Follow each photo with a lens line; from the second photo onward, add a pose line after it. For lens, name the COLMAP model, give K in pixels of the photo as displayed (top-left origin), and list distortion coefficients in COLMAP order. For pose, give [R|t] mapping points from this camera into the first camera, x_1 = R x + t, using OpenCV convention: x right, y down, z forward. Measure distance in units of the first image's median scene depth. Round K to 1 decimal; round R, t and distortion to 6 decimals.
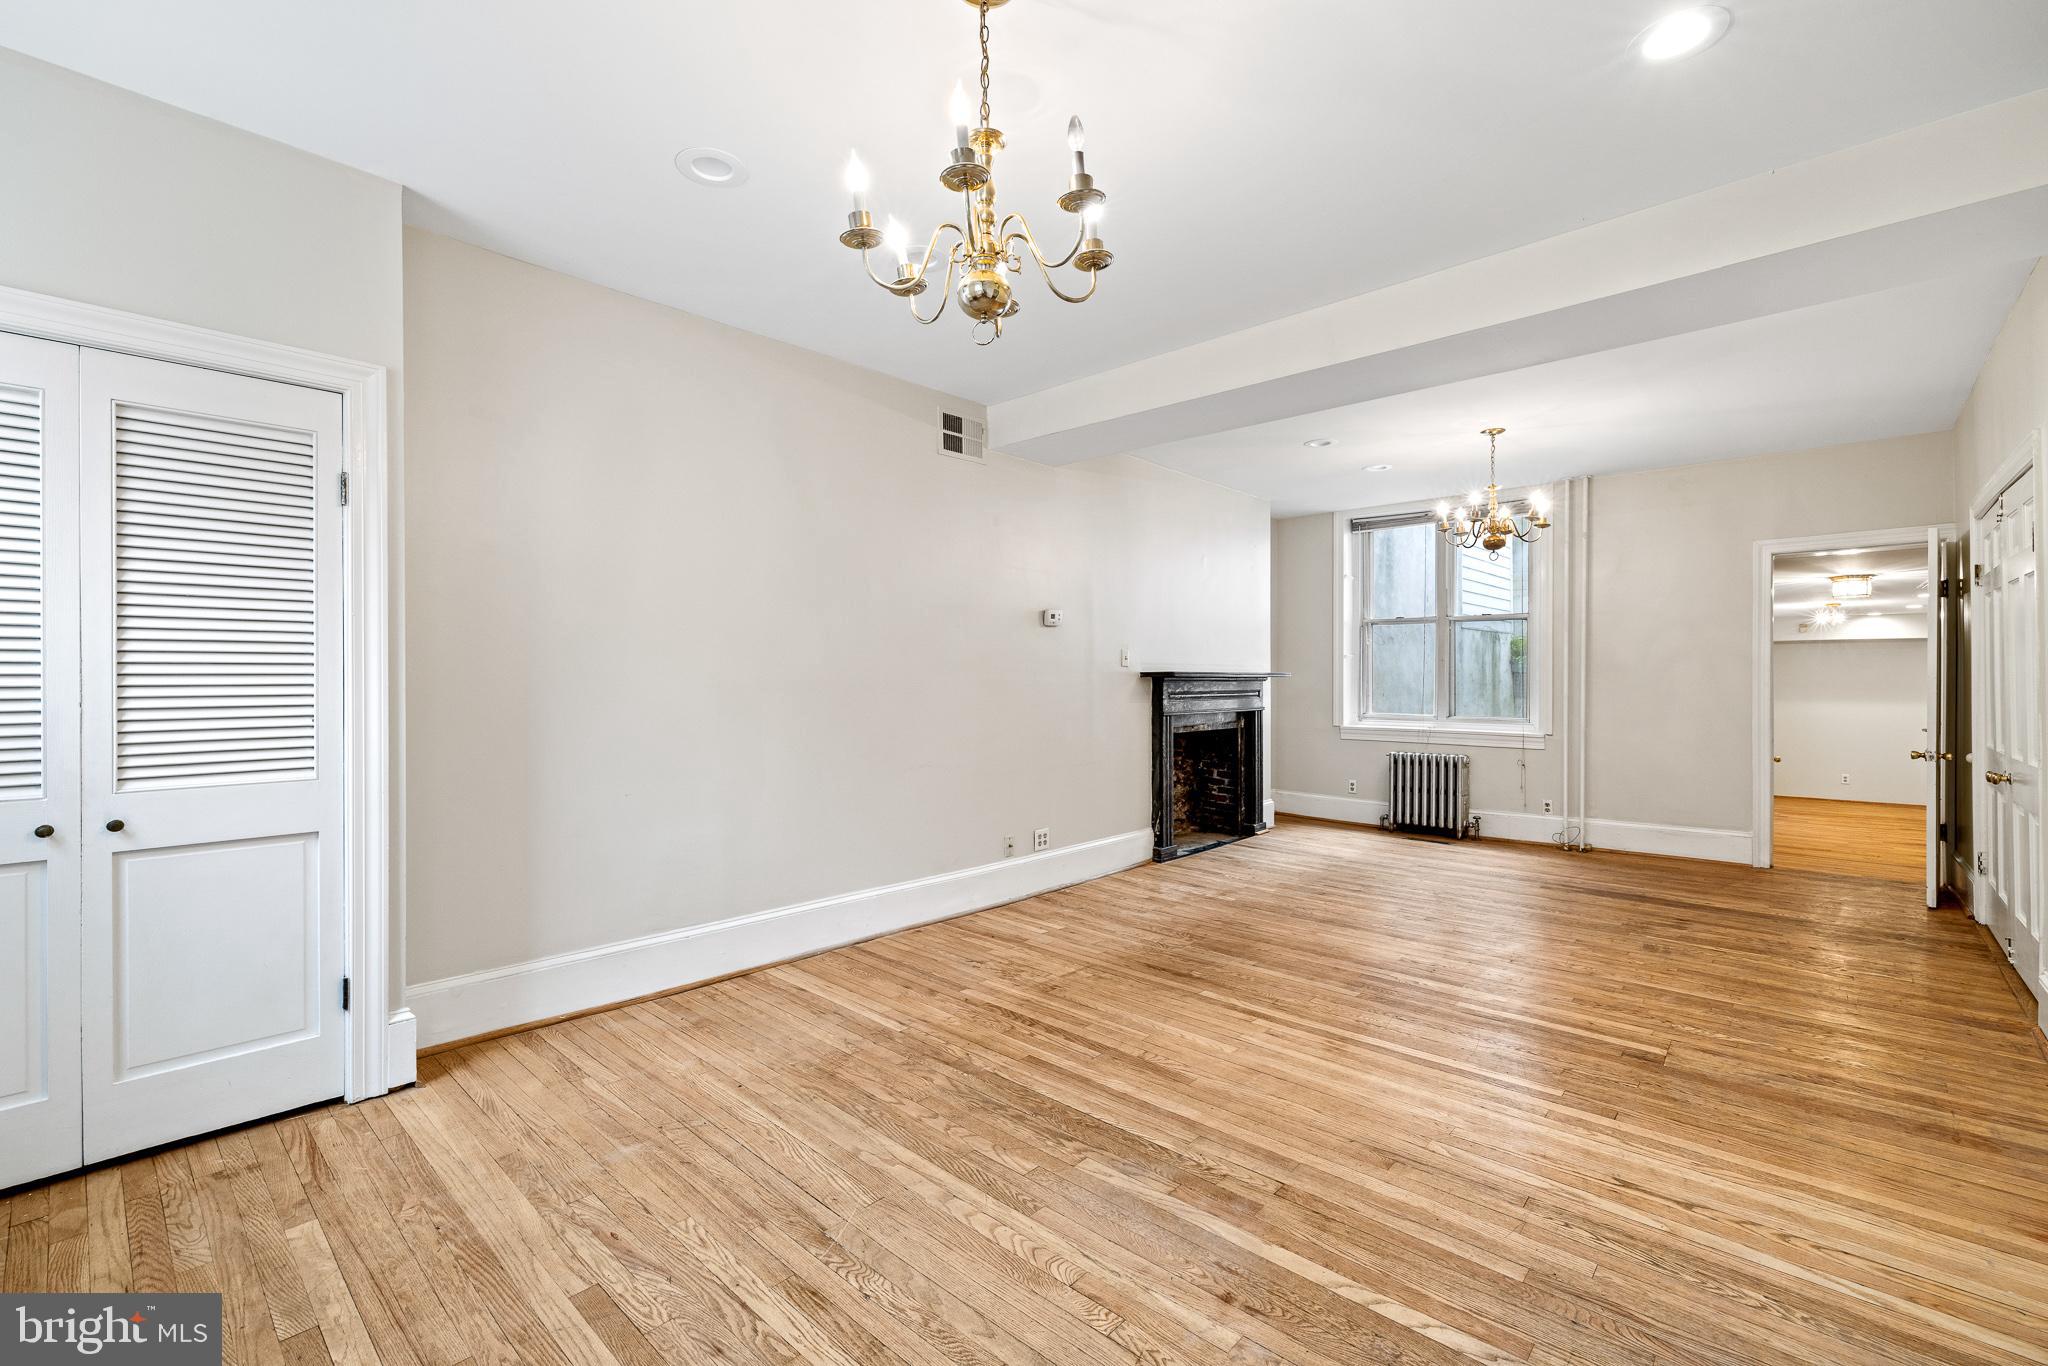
lens RADIAL K [[840.3, 0, 1016.1], [0, 840.3, 674.7], [0, 0, 1]] dist [0.000156, 0.000159]
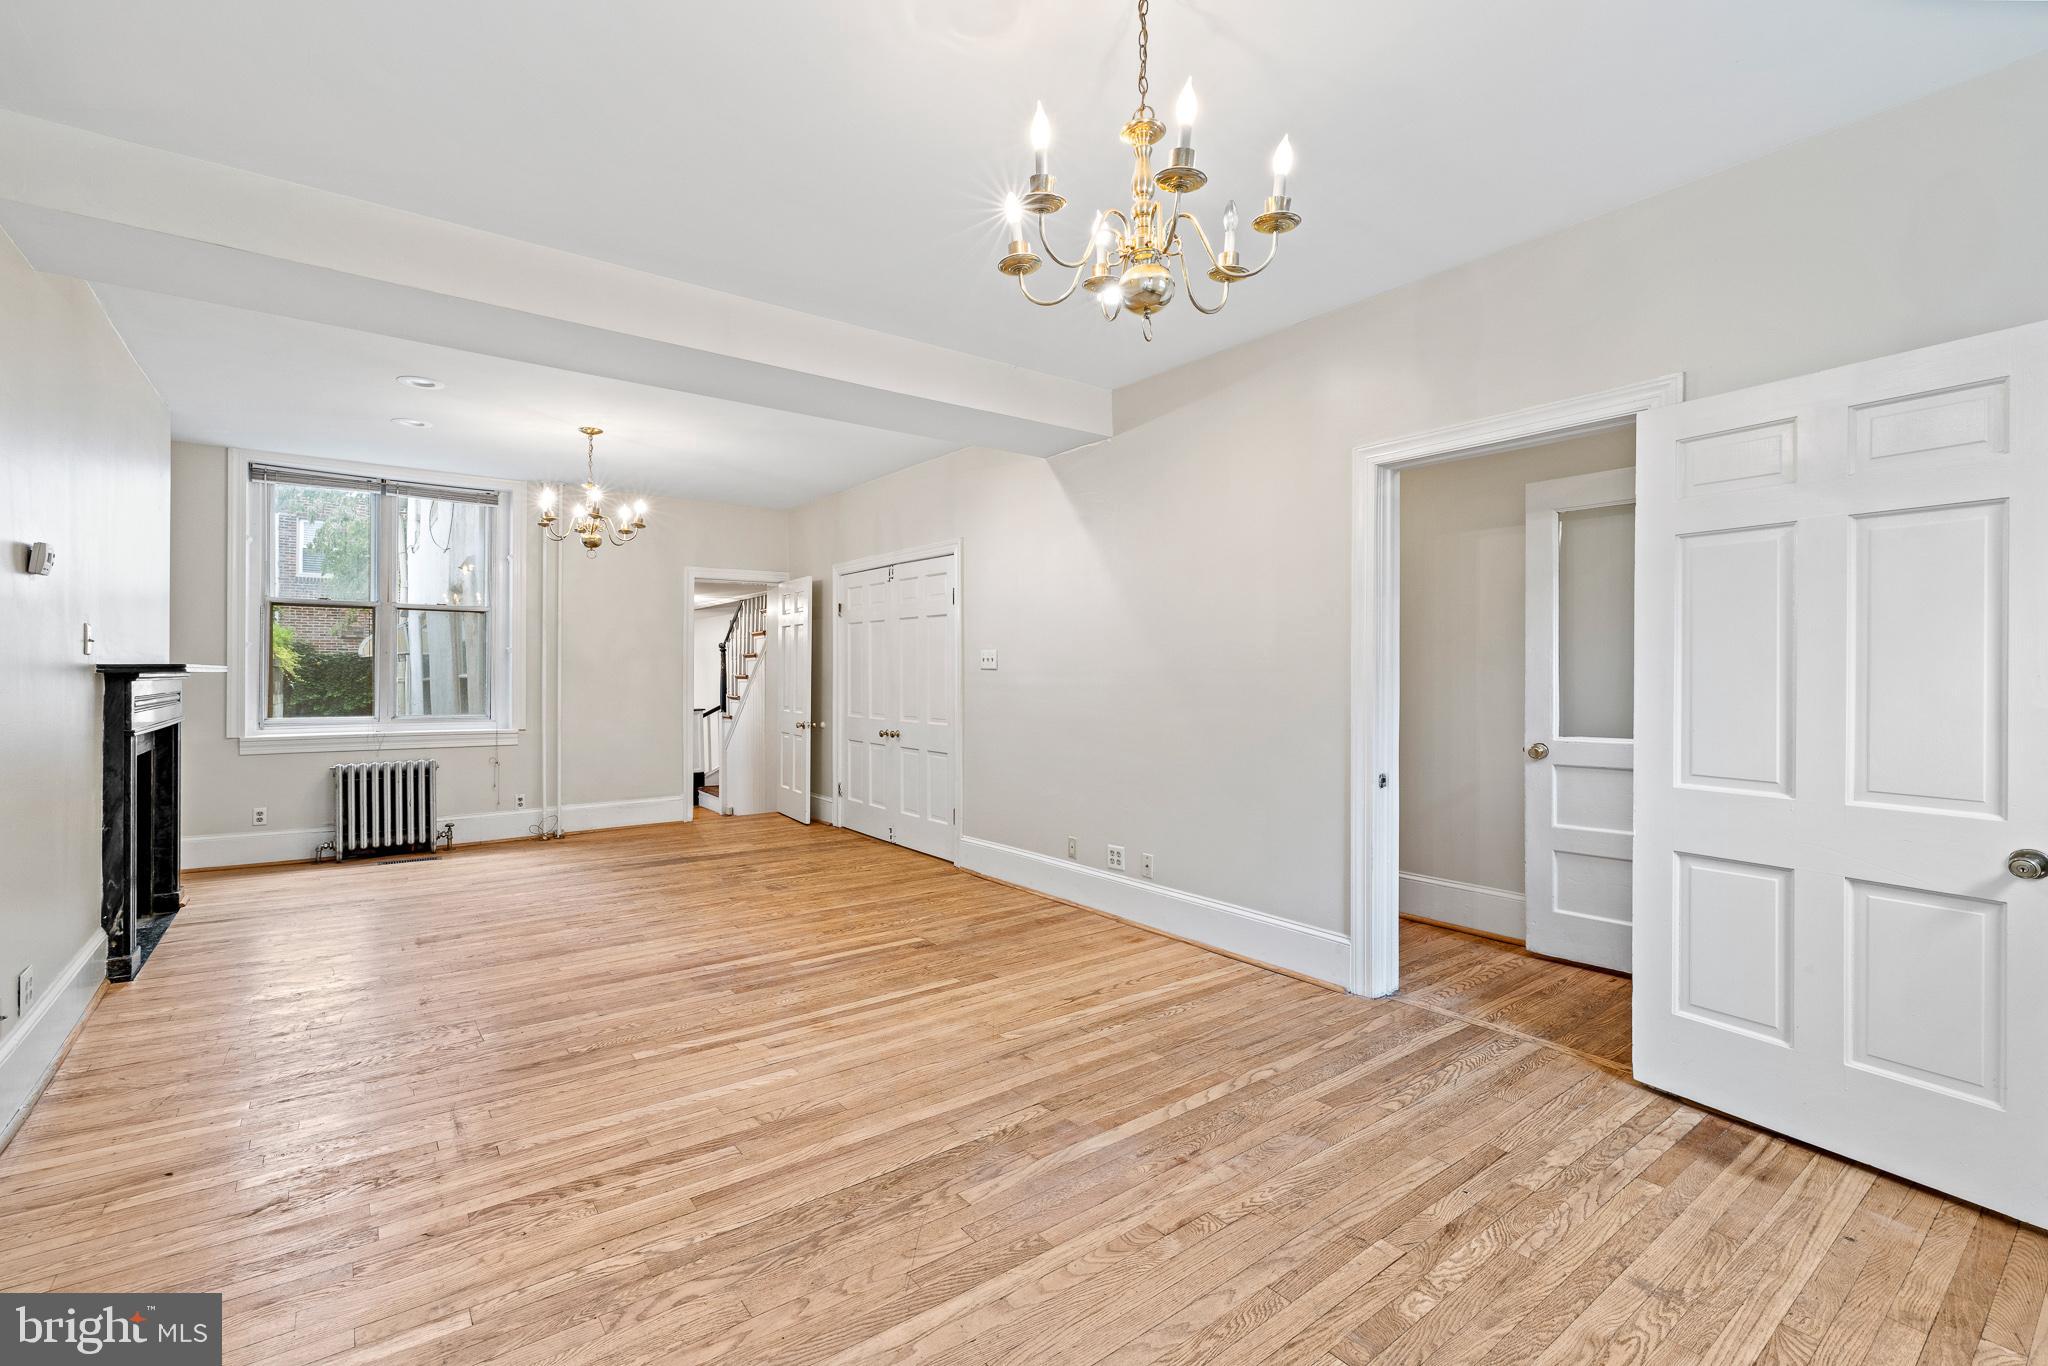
lens RADIAL K [[840.3, 0, 1016.1], [0, 840.3, 674.7], [0, 0, 1]] dist [0.000156, 0.000159]
pose [[0.232692, -0.002239, 0.972548, -0.538169], [-0.005096, 0.999981, 0.003522, -0.003284], [-0.972537, -0.005775, 0.232676, 0.483125]]
